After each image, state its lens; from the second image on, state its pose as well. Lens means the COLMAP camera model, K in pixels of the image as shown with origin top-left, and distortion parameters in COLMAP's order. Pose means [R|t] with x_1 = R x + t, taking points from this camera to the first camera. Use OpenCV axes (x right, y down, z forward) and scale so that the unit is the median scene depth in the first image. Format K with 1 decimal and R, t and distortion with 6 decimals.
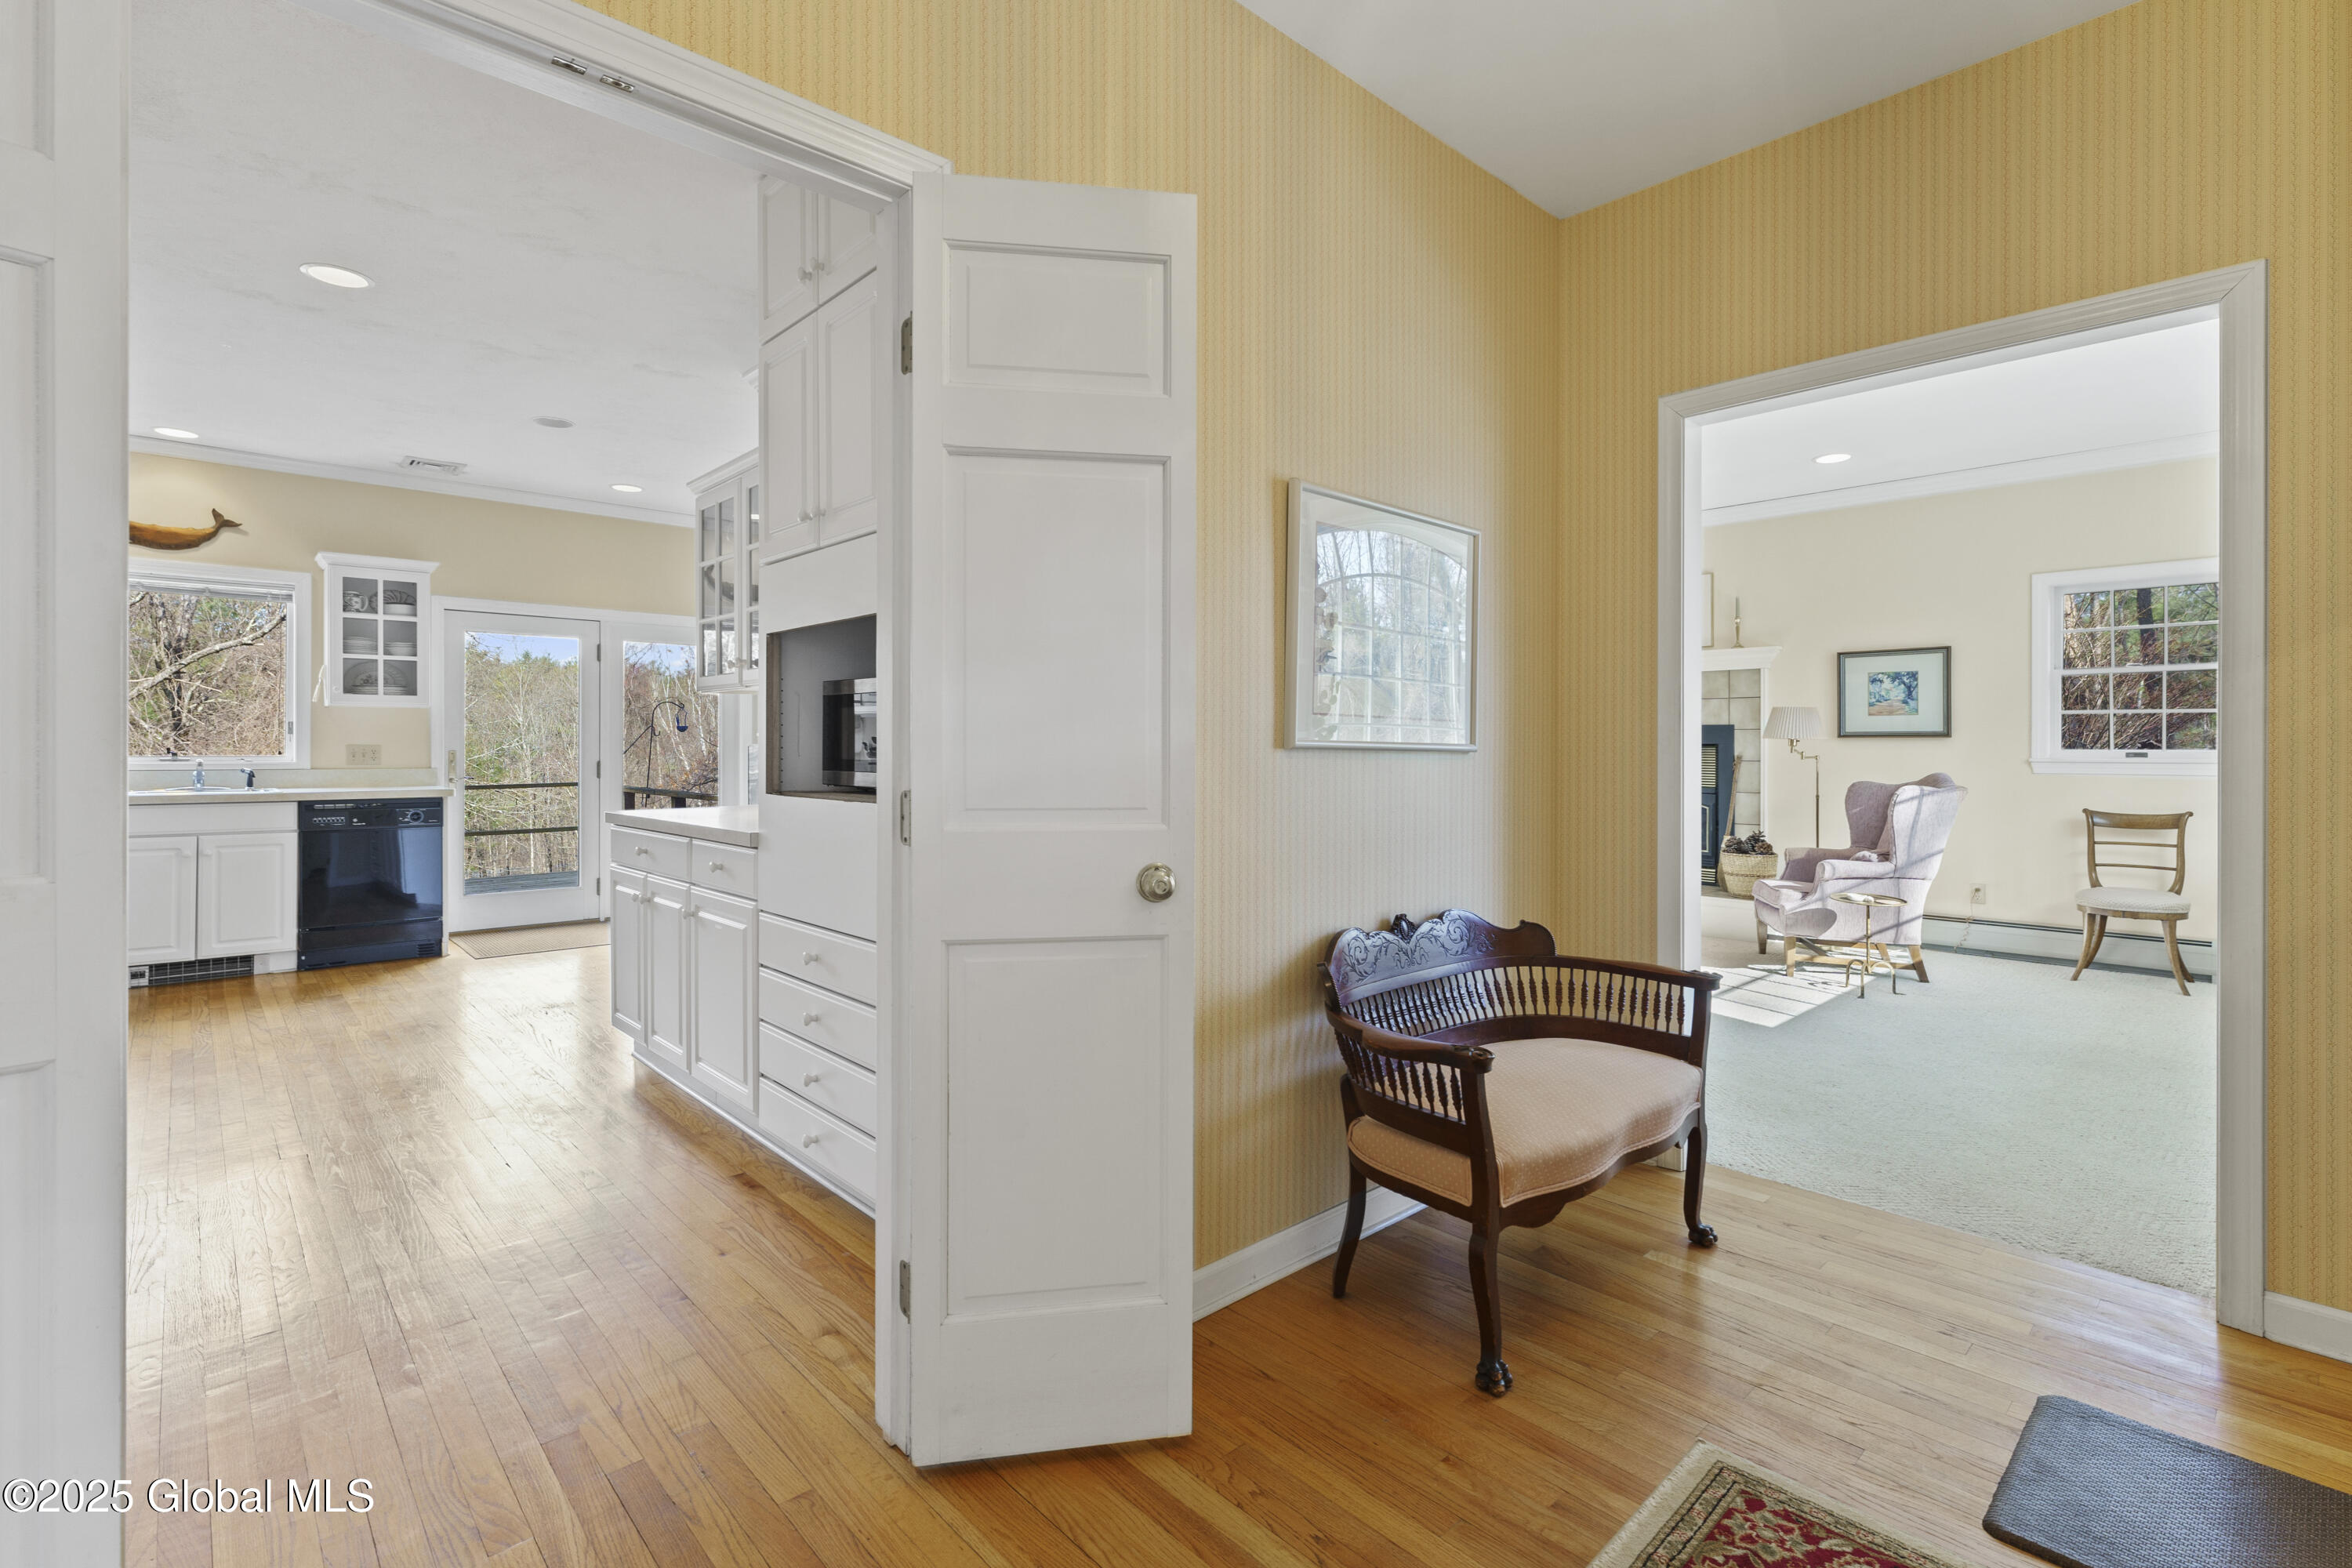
lens RADIAL K [[1054.7, 0, 1169.9], [0, 1054.7, 754.4], [0, 0, 1]] dist [-0.010064, 0.004221]
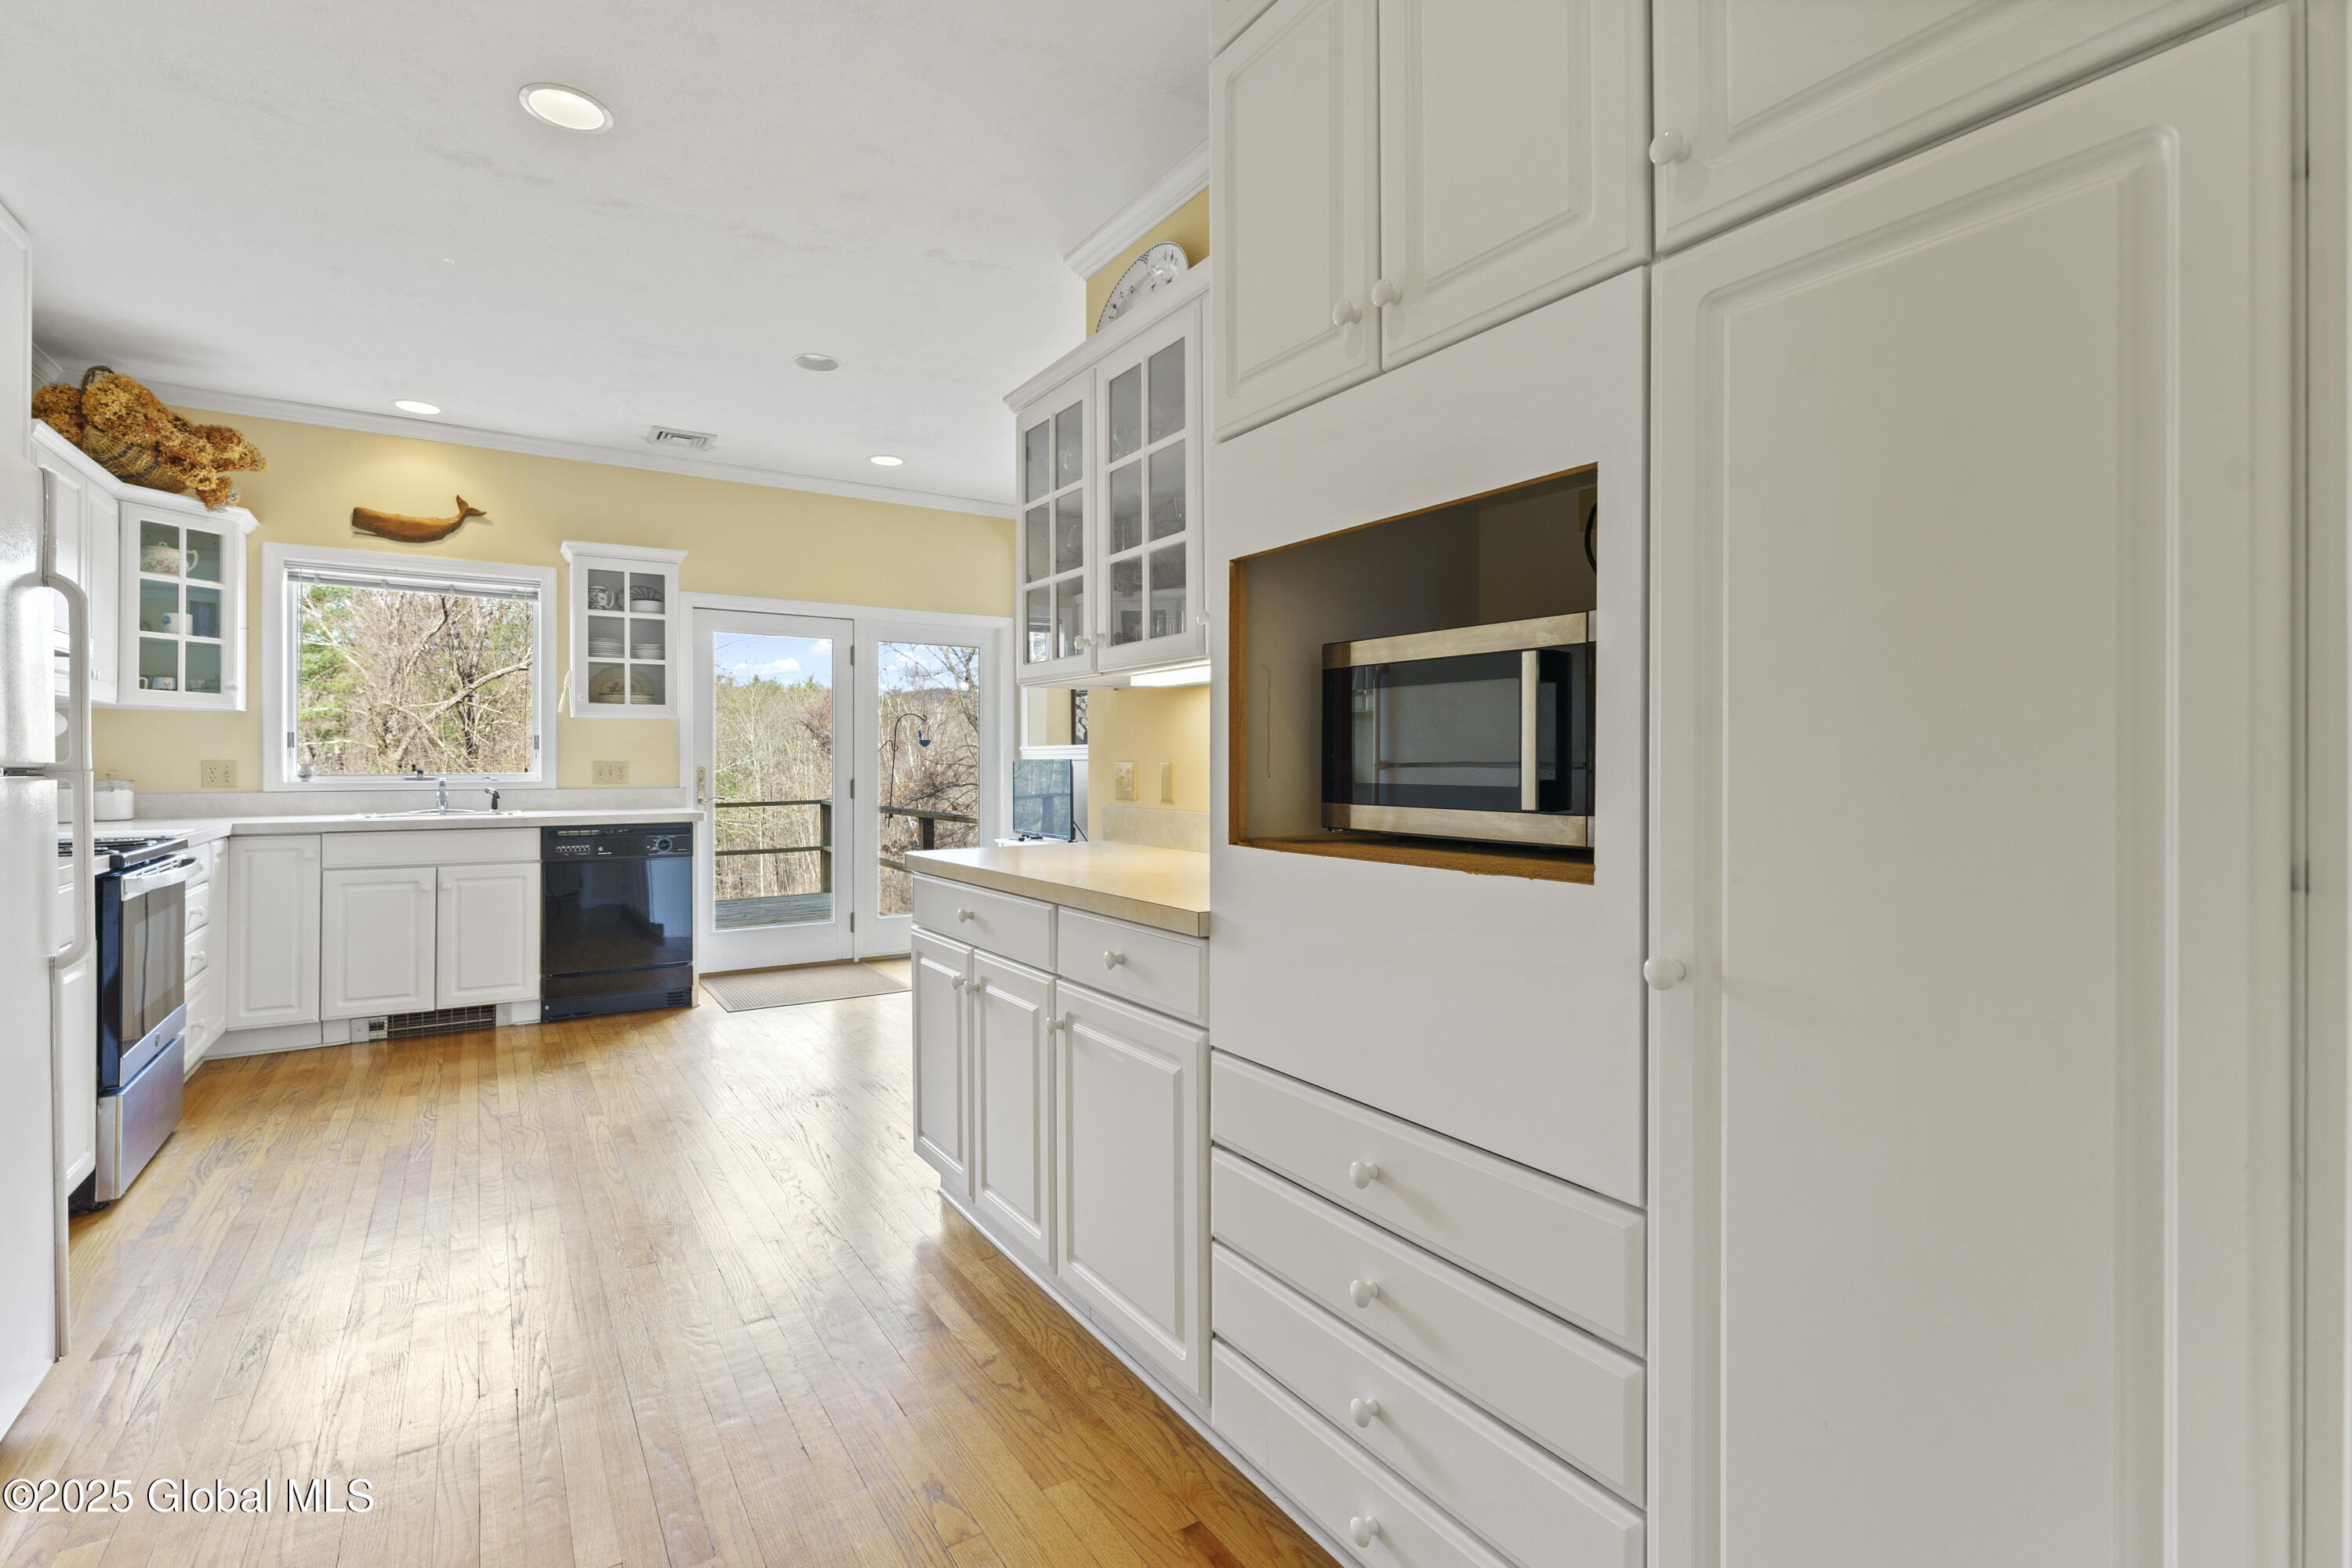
lens RADIAL K [[1054.7, 0, 1175.2], [0, 1054.7, 766.9], [0, 0, 1]] dist [-0.010064, 0.004221]
pose [[0.985606, -0.002648, -0.169037, -0.157979], [0.002411, 0.999996, -0.001605, -0.001869], [0.169041, 0.001174, 0.985608, 0.218724]]
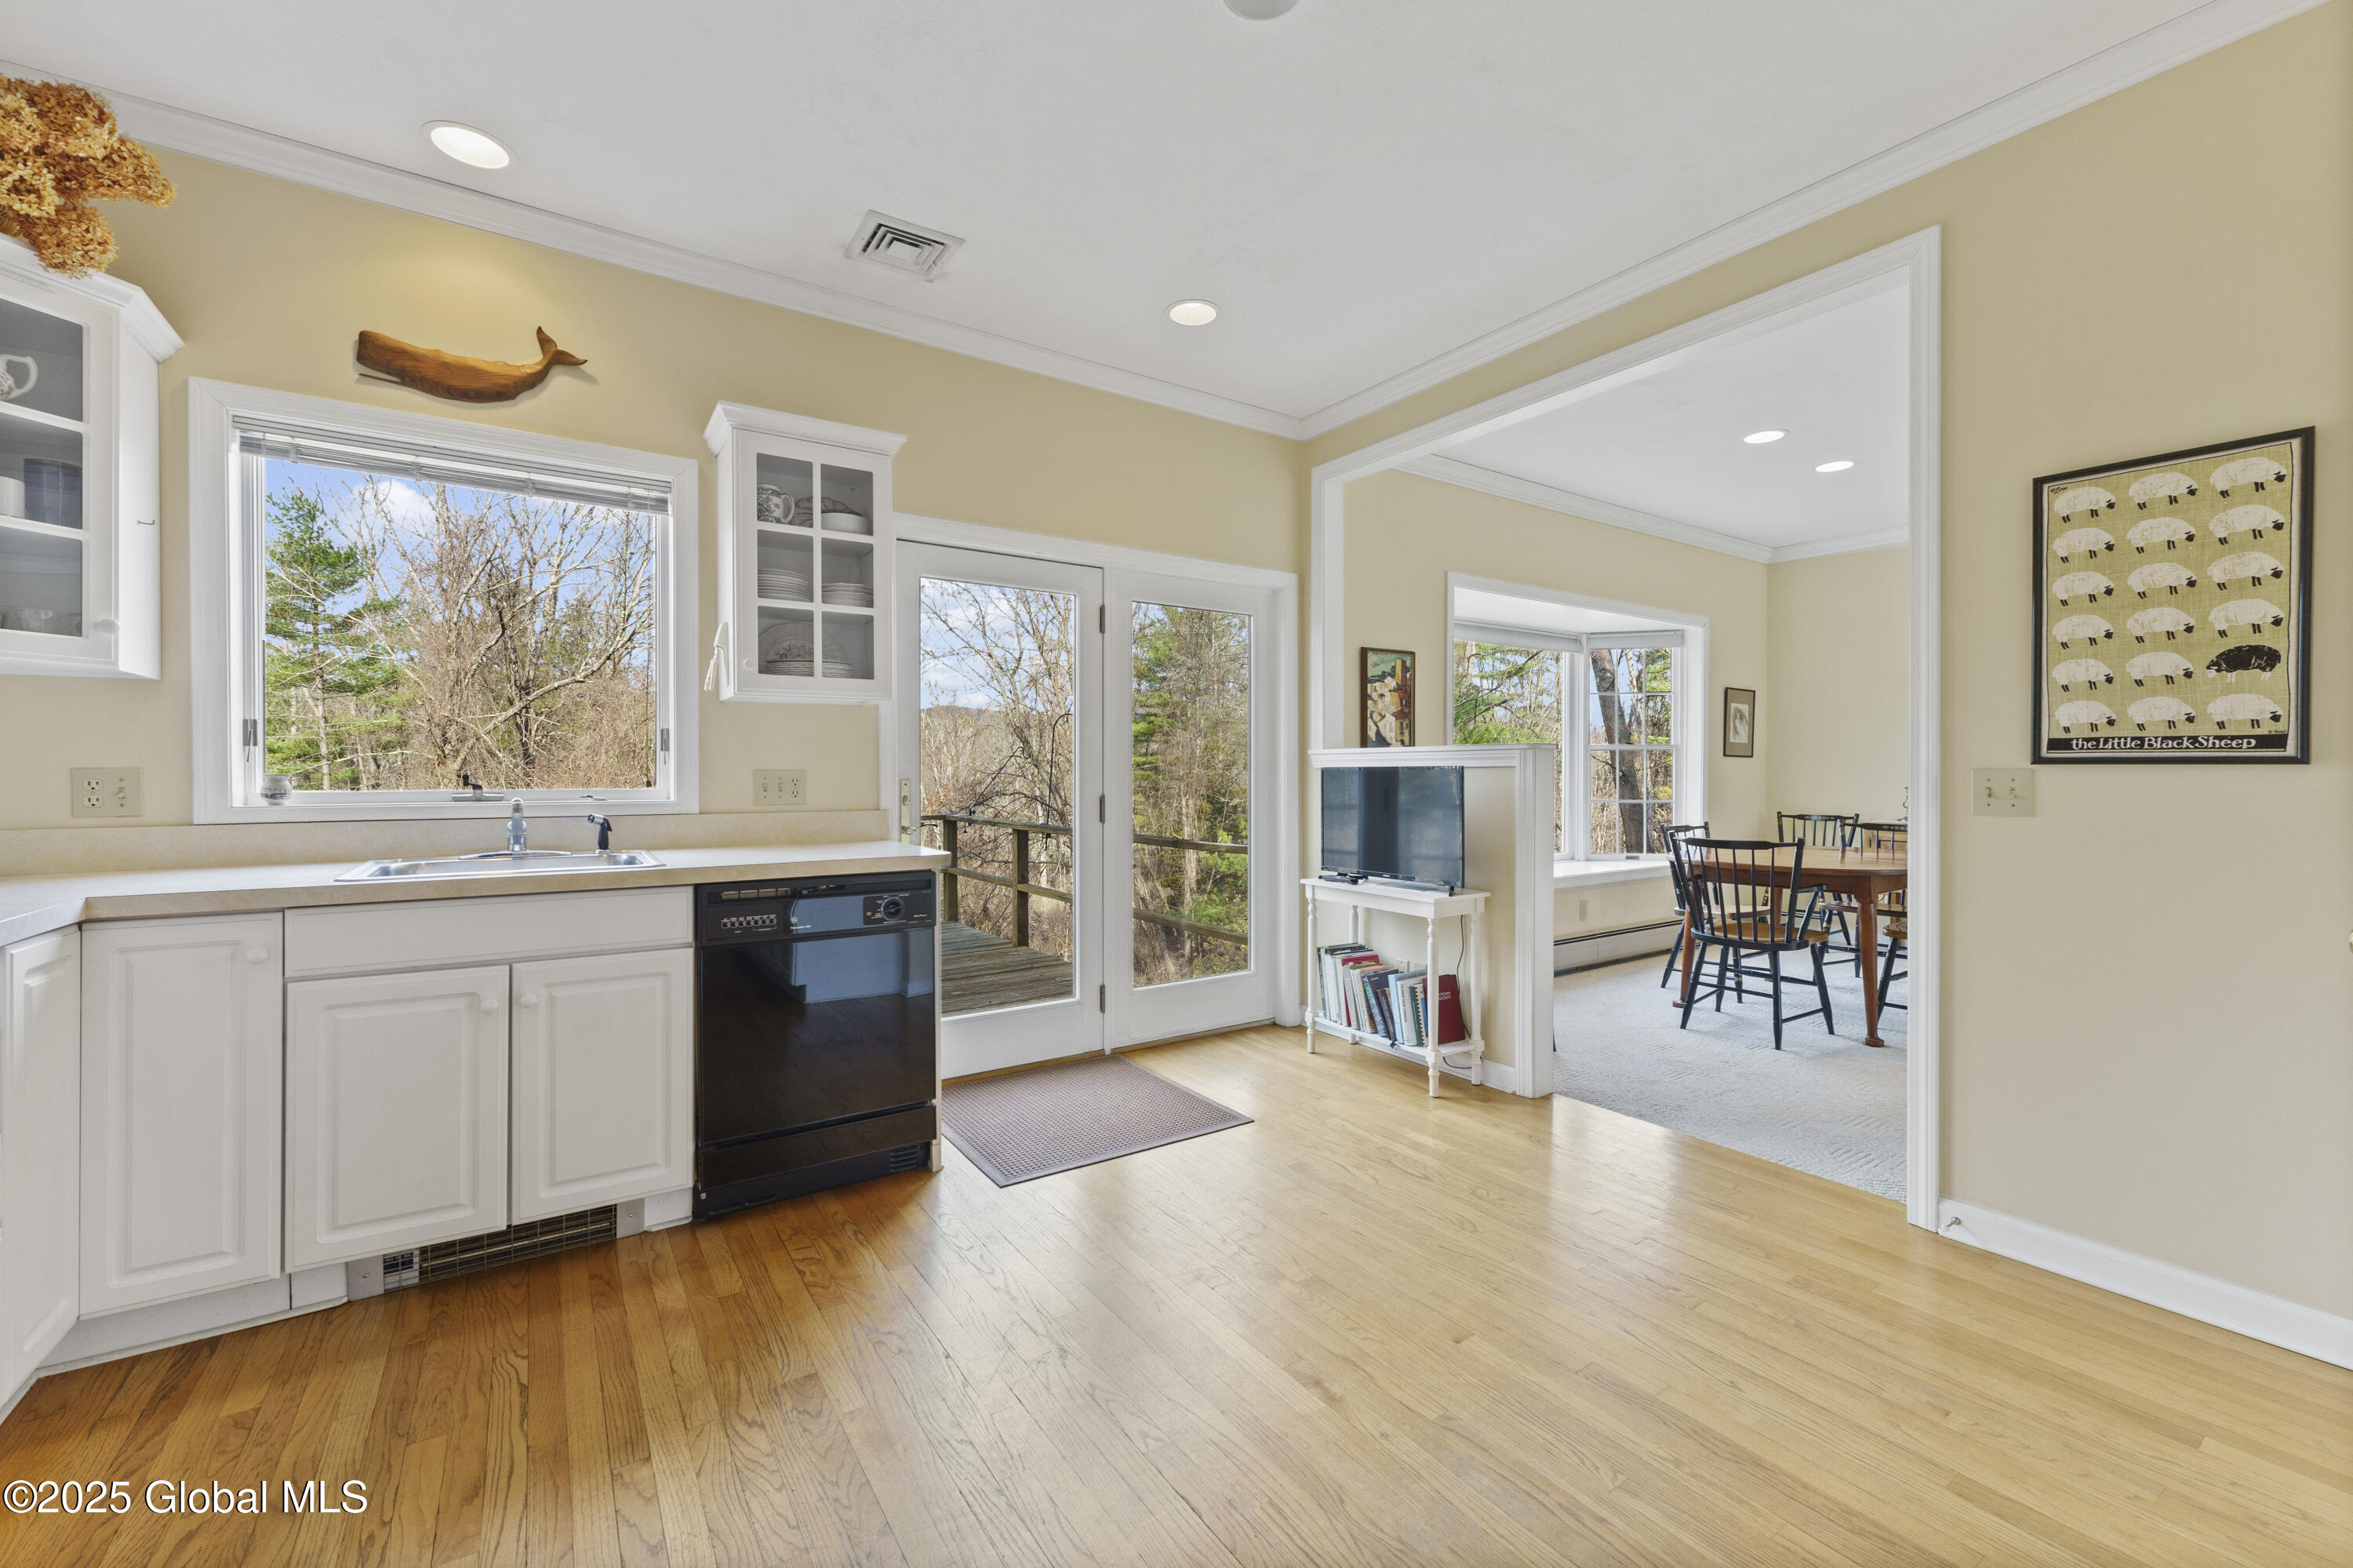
lens RADIAL K [[952.7, 0, 1180.3], [0, 952.7, 782.2], [0, 0, 1]] dist [-0.001022, 0.000753]
pose [[0.987512, -0.002244, -0.157528, -0.496921], [0.003075, 0.999983, 0.005029, -0.004446], [0.157514, -0.005450, 0.987502, 0.552583]]
